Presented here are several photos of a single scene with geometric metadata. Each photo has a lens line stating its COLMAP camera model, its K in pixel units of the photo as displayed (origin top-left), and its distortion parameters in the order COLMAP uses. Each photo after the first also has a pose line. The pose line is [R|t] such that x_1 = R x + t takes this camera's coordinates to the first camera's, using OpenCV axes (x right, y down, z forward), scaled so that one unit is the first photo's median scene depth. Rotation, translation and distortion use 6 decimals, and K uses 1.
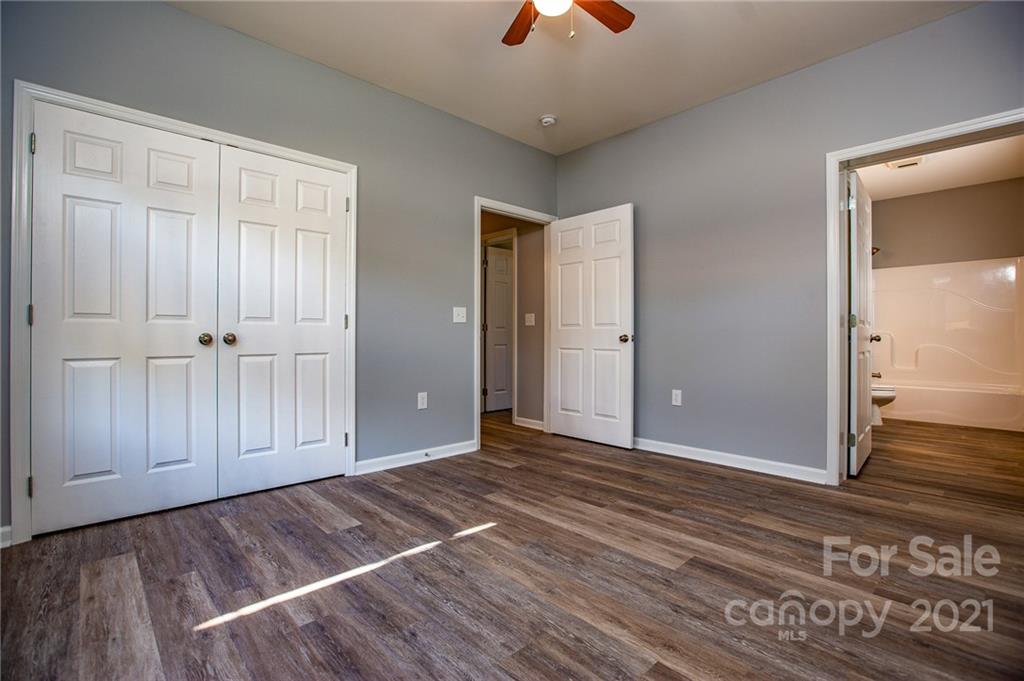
lens RADIAL K [[466.7, 0, 496.0], [0, 466.7, 335.3], [0, 0, 1]] dist [-0.050041, 0.016234]
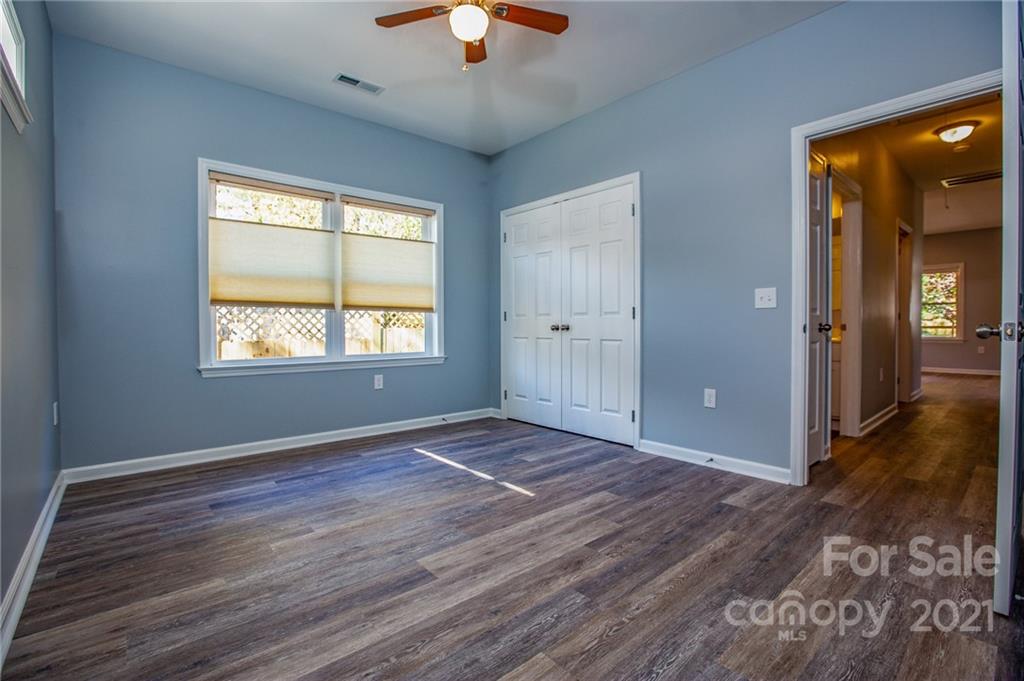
lens RADIAL K [[466.7, 0, 526.0], [0, 466.7, 334.8], [0, 0, 1]] dist [-0.050041, 0.016234]
pose [[-0.009683, 0.016993, -0.999809, 1.032181], [0.007019, 0.999832, 0.016926, 0.002931], [0.999928, -0.006854, -0.009801, 0.935661]]
